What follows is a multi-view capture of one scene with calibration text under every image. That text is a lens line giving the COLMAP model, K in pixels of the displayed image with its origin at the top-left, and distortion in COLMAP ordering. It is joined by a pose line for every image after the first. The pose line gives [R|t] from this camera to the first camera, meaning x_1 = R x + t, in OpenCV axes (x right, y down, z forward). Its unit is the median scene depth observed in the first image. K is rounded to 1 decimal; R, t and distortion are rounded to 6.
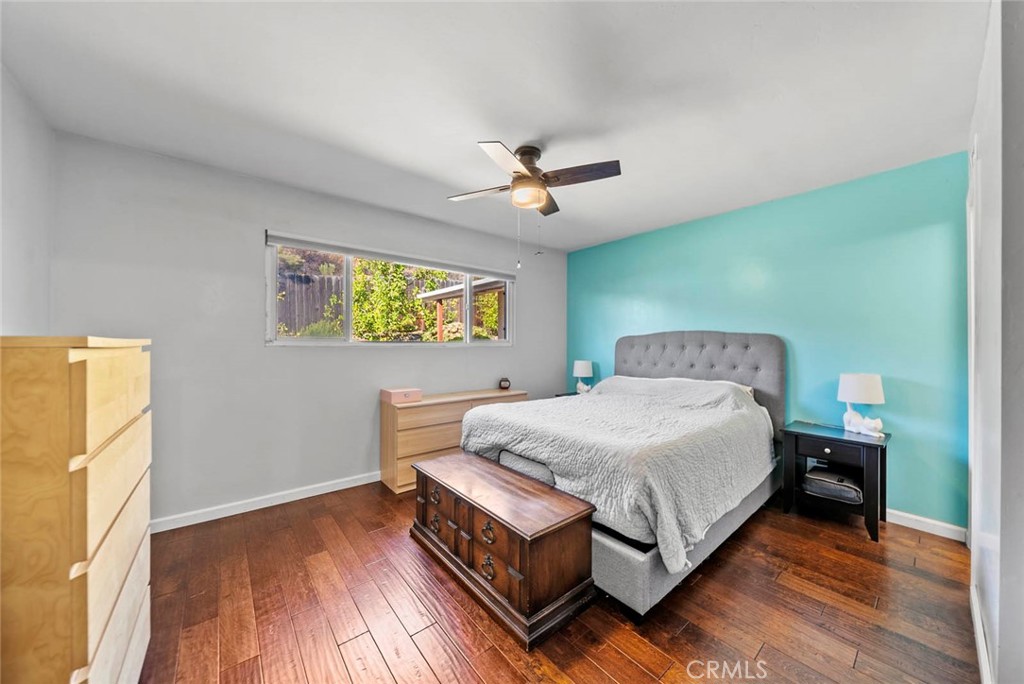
lens RADIAL K [[355.2, 0, 517.4], [0, 355.2, 342.9], [0, 0, 1]] dist [0.000216, 0.000077]
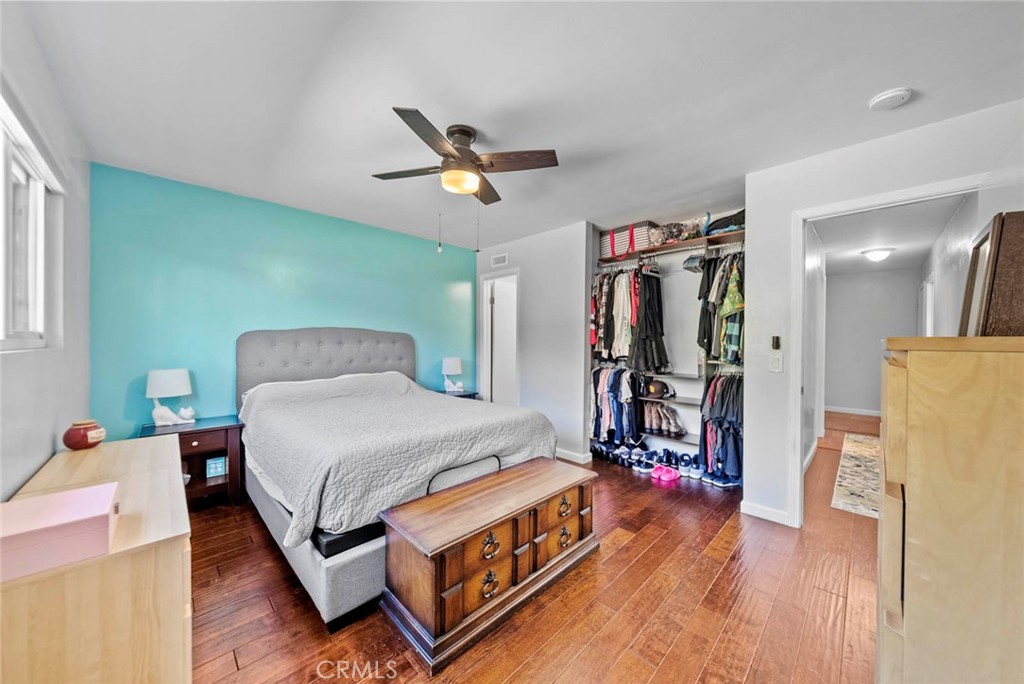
lens RADIAL K [[355.2, 0, 517.4], [0, 355.2, 342.9], [0, 0, 1]] dist [0.000216, 0.000077]
pose [[-0.089175, -0.018467, 0.995845, -0.693409], [-0.006461, 0.999818, 0.017962, -0.010168], [-0.995995, -0.004833, -0.089278, 0.722582]]
